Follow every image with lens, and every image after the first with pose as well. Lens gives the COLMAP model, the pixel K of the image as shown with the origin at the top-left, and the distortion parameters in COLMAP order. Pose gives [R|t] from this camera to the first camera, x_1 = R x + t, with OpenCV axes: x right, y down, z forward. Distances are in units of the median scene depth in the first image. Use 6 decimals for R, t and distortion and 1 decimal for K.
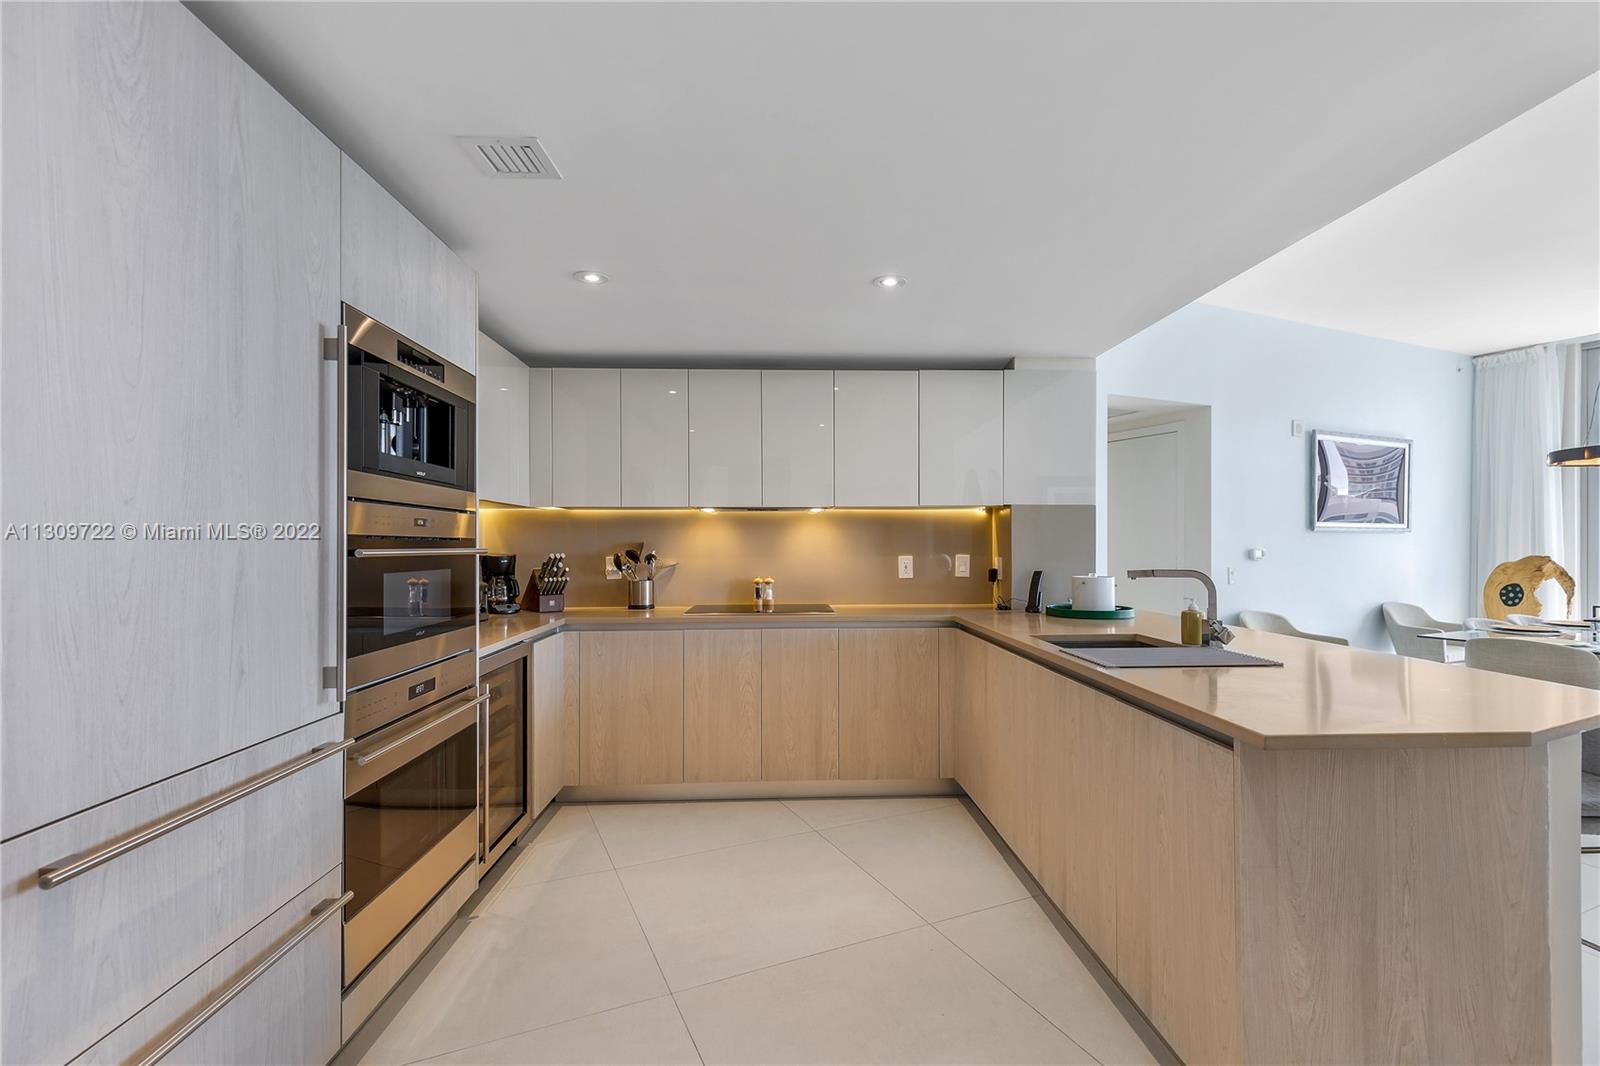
lens RADIAL K [[719.7, 0, 798.0], [0, 719.7, 545.5], [0, 0, 1]] dist [-0.001079, -0.000290]
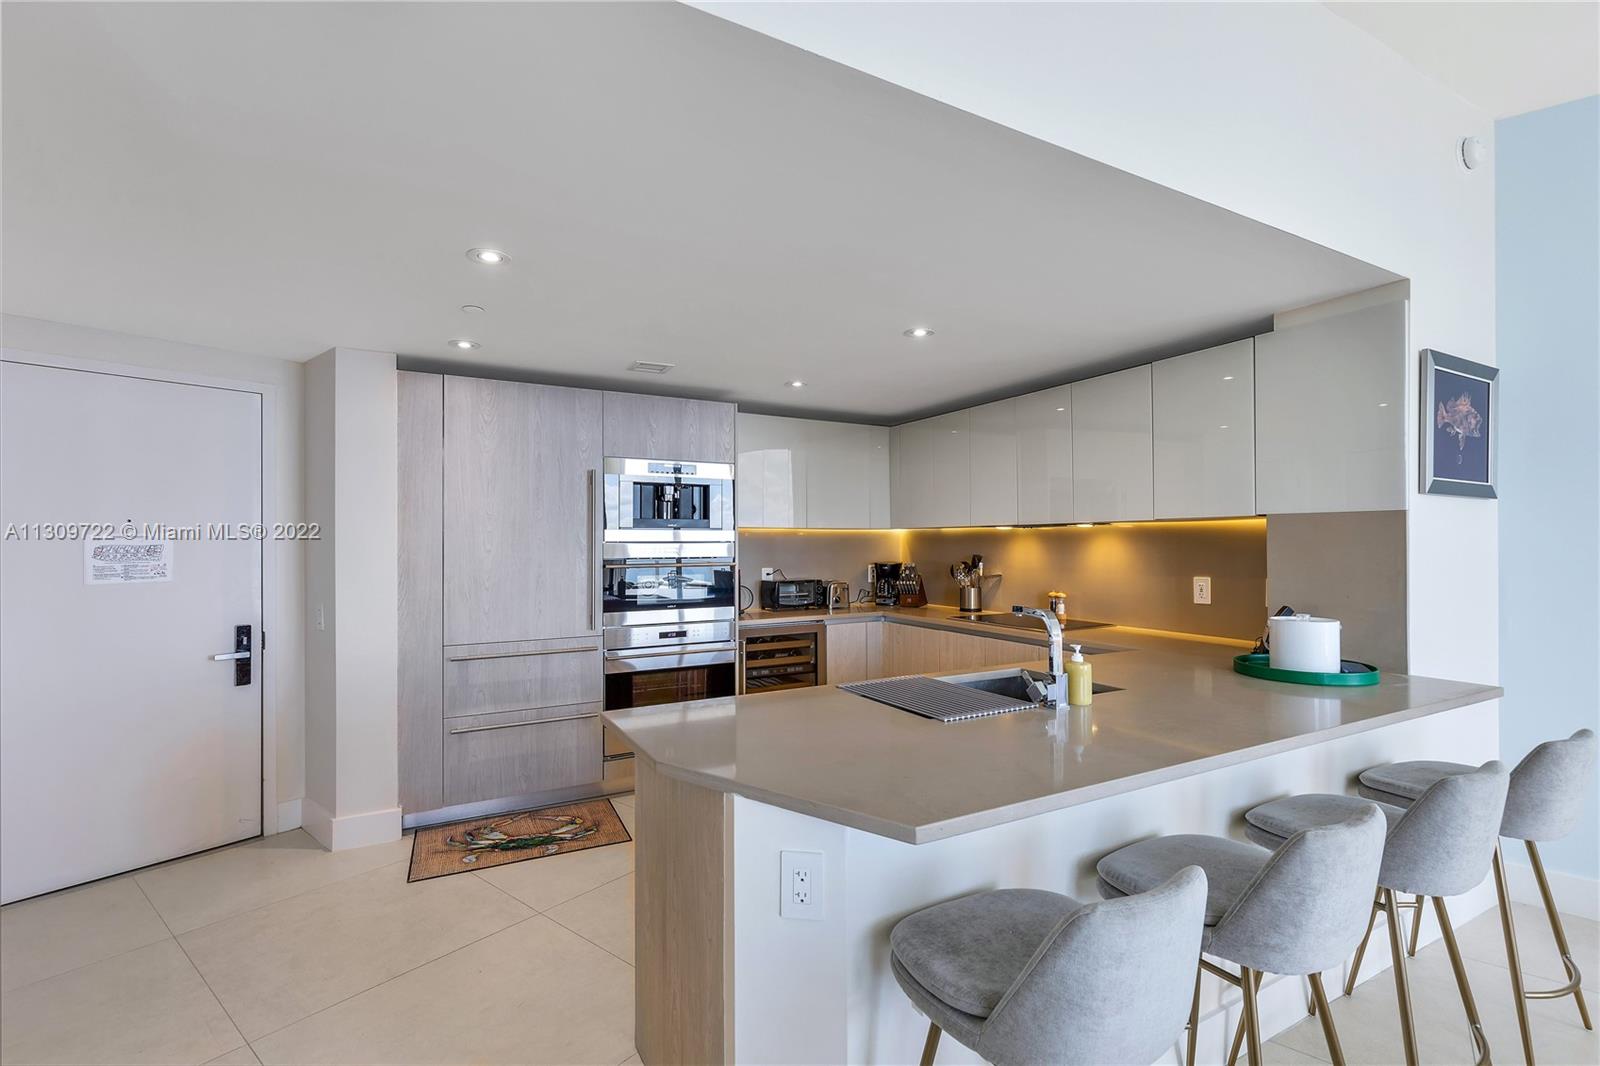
lens RADIAL K [[714.0, 0, 800.0], [0, 714.0, 533.0], [0, 0, 1]] dist [0.000339, -0.000031]
pose [[0.446096, -0.008216, -0.894947, 0.711973], [0.003305, 0.999966, -0.007533, -0.033038], [0.894979, 0.000402, 0.446108, 0.229636]]
